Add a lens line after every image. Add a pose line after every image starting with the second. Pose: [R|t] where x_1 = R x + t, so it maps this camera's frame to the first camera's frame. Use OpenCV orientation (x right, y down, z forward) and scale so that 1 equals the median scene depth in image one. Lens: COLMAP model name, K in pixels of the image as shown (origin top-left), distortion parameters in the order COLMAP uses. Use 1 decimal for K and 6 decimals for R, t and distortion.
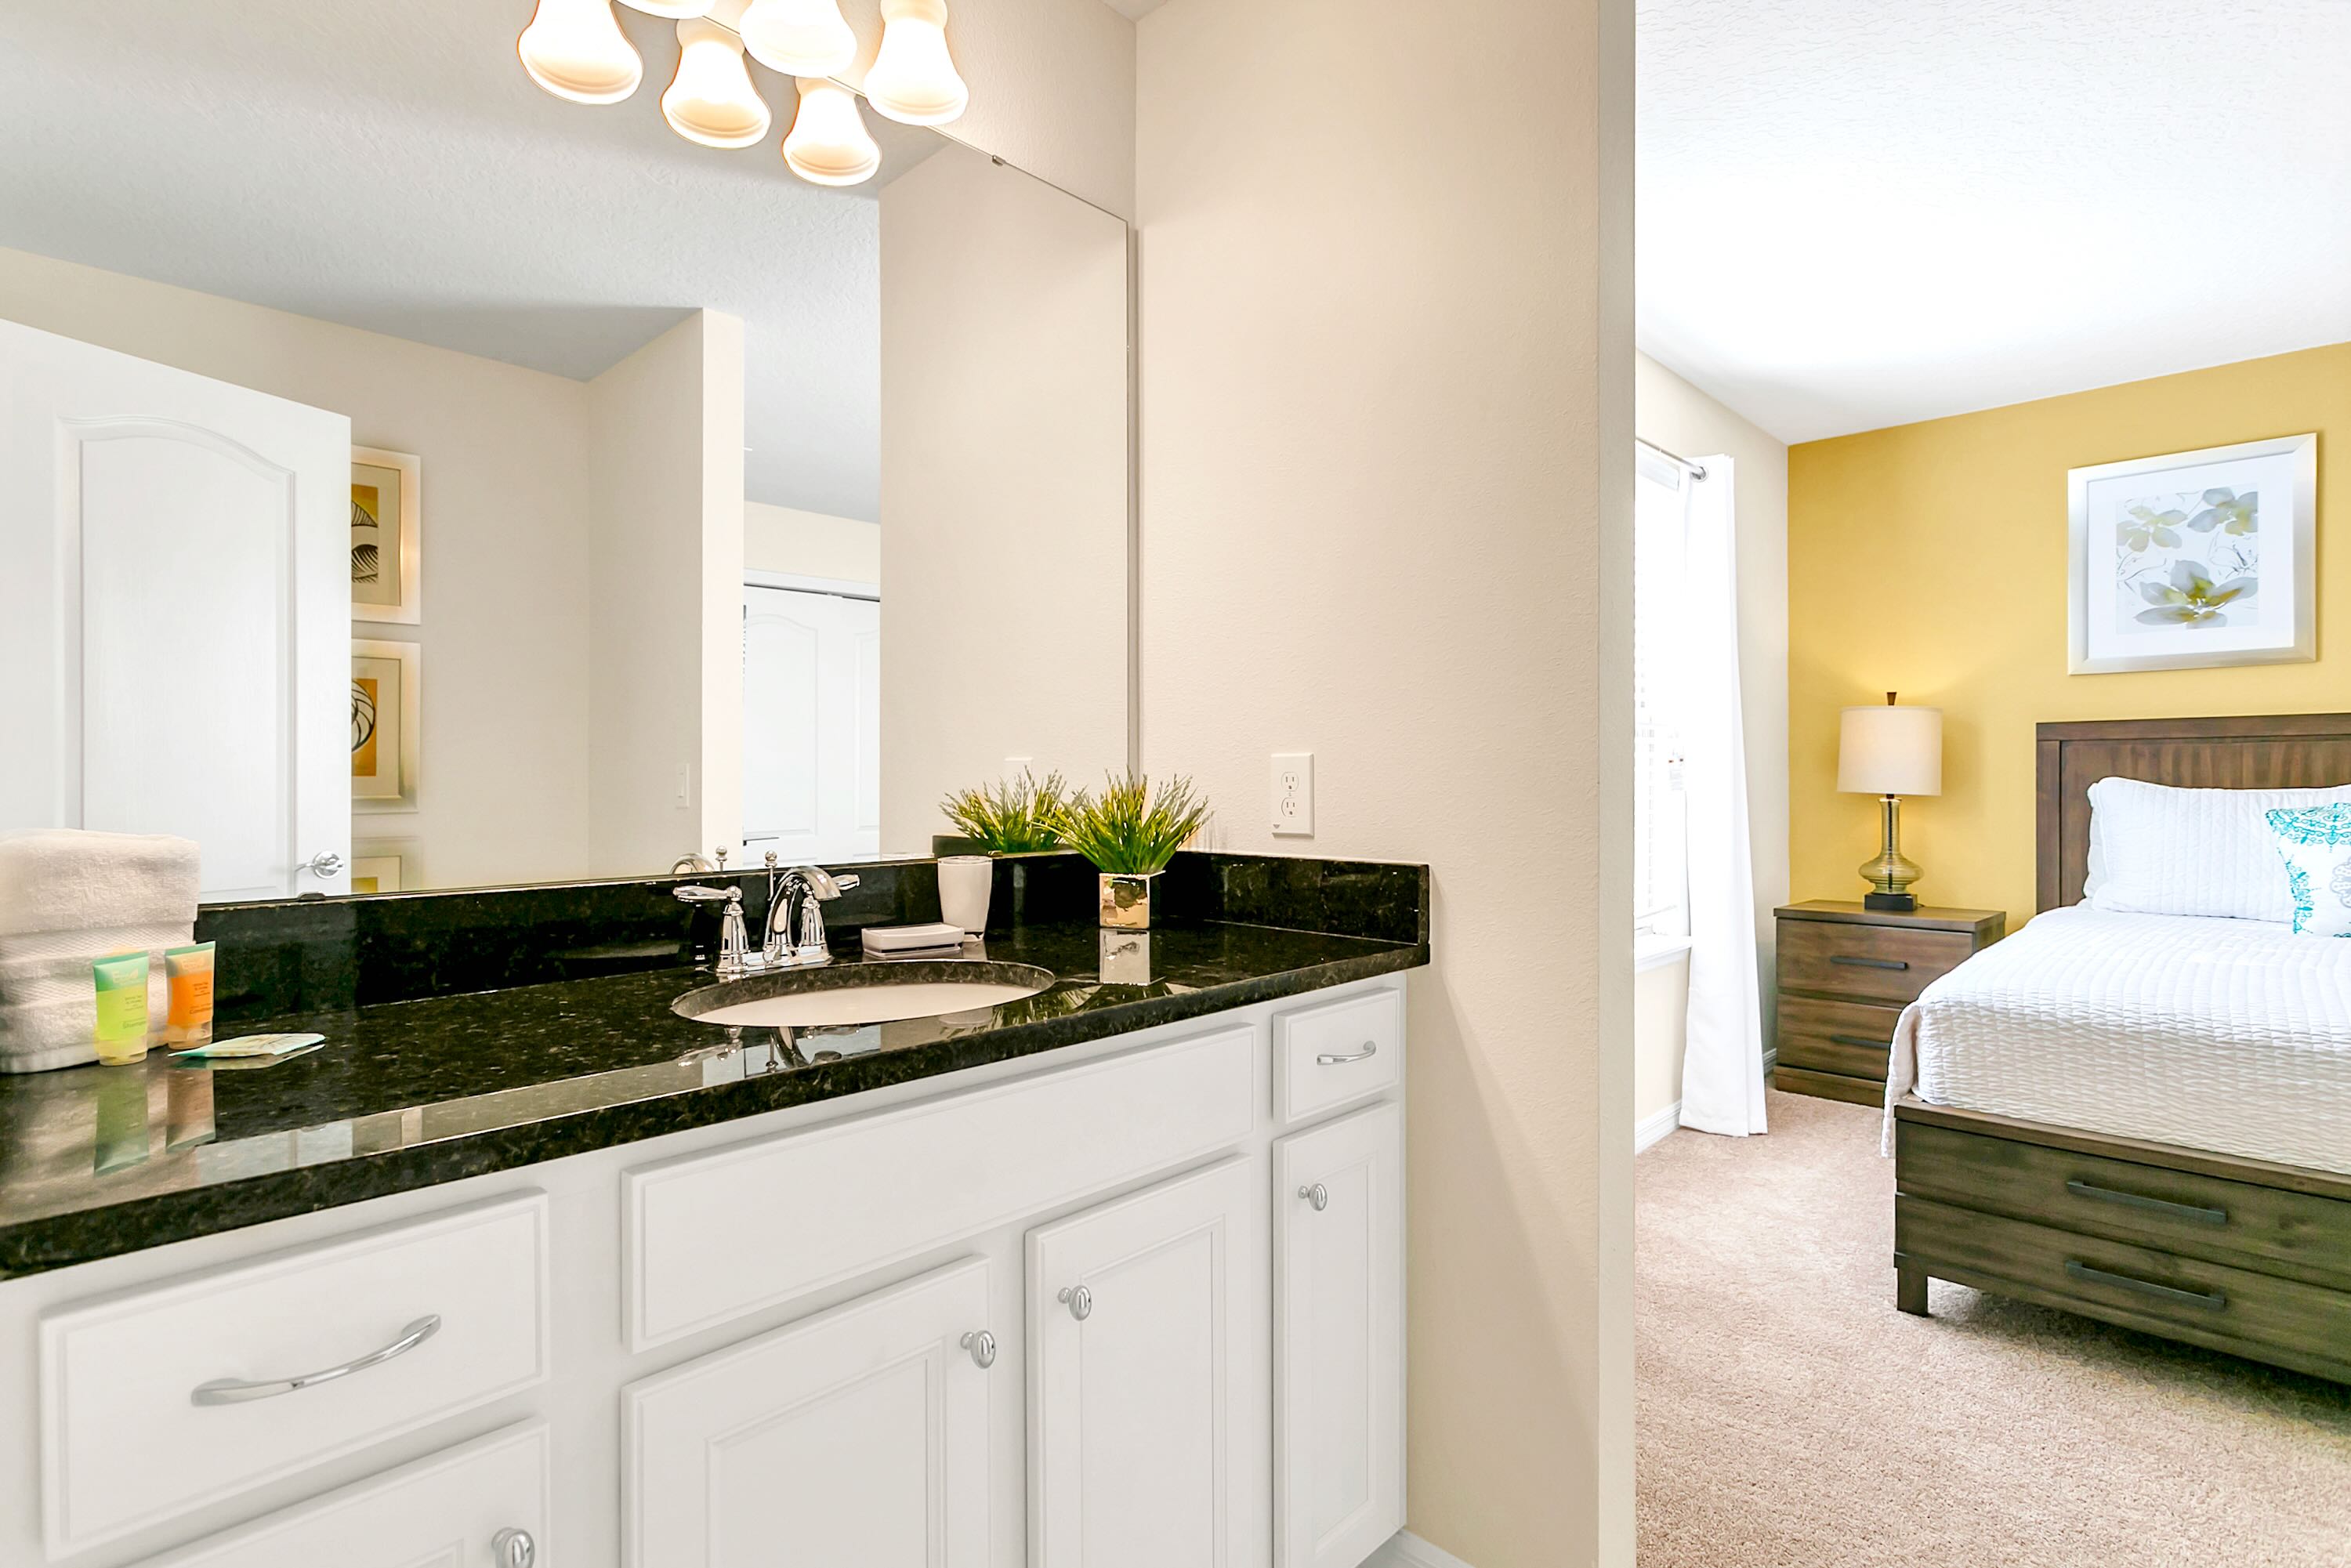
lens RADIAL K [[1157.8, 0, 1175.5], [0, 1157.8, 784.0], [0, 0, 1]] dist [0.004148, 0.000820]
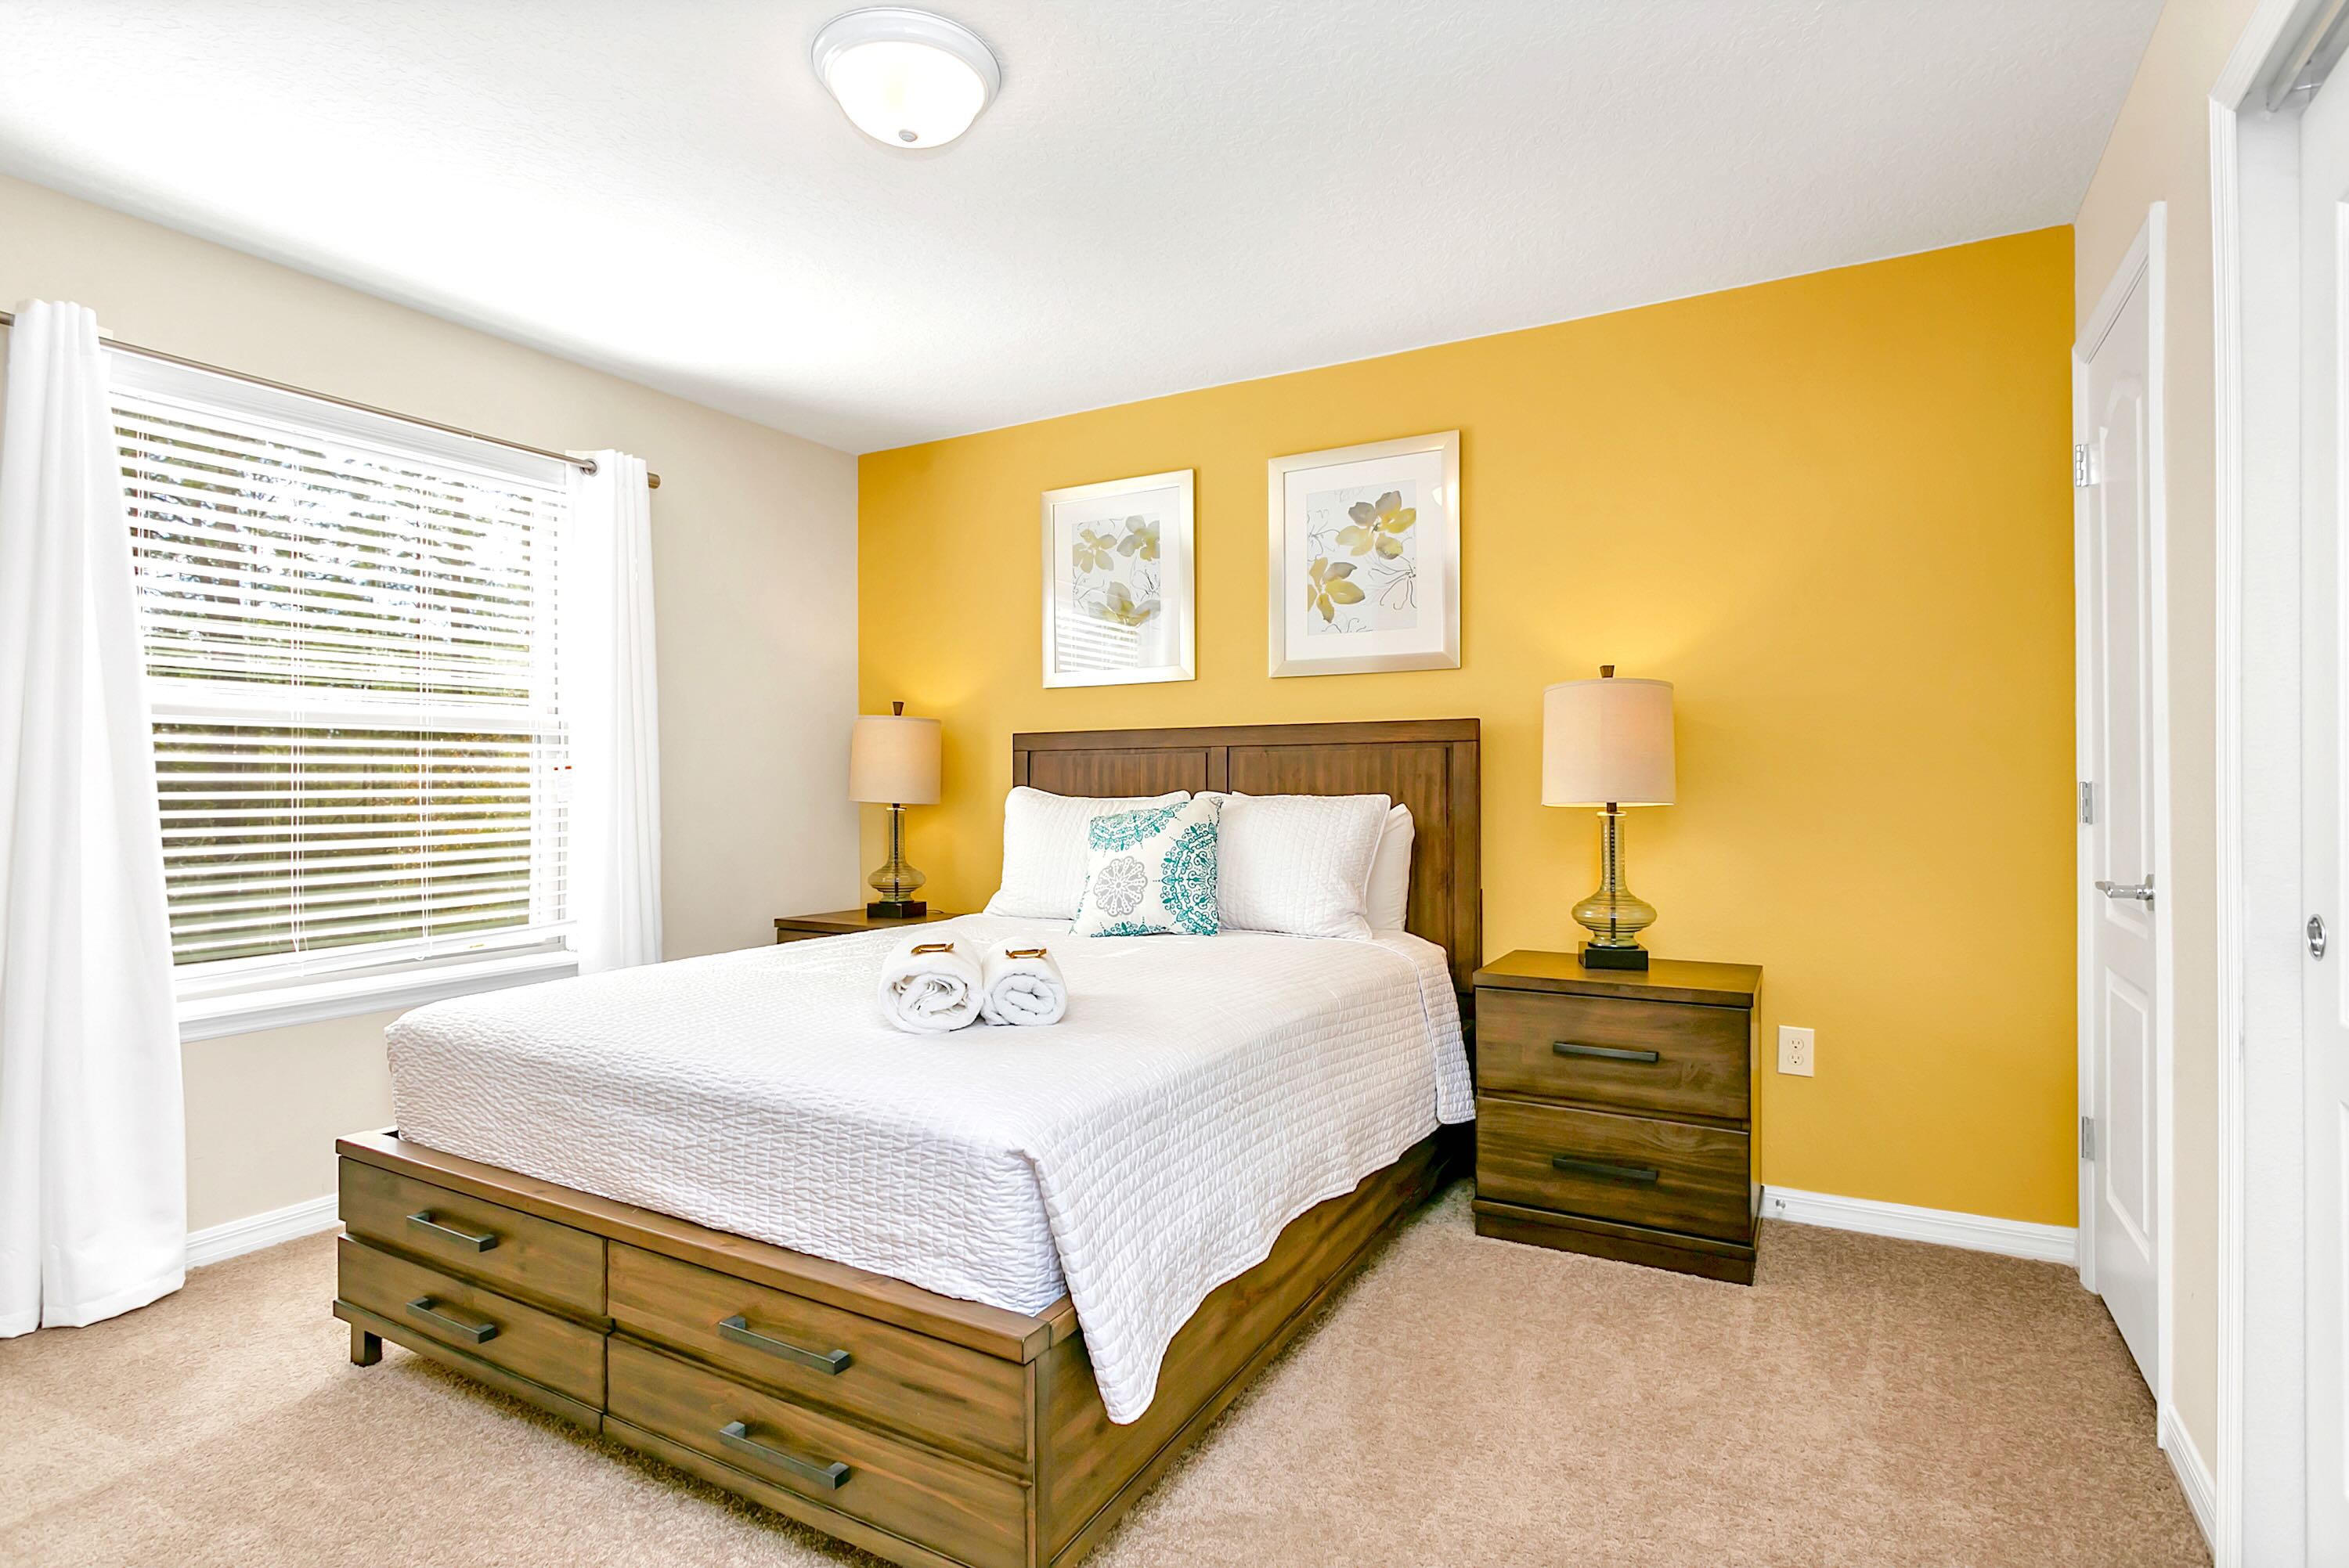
lens RADIAL K [[1156.8, 0, 1174.5], [0, 1156.8, 784.0], [0, 0, 1]] dist [0.004148, 0.000820]
pose [[0.968018, 0.000490, 0.250879, 0.660941], [0.002129, 0.999946, -0.010168, 0.003107], [-0.250870, 0.010377, 0.967965, -0.036948]]
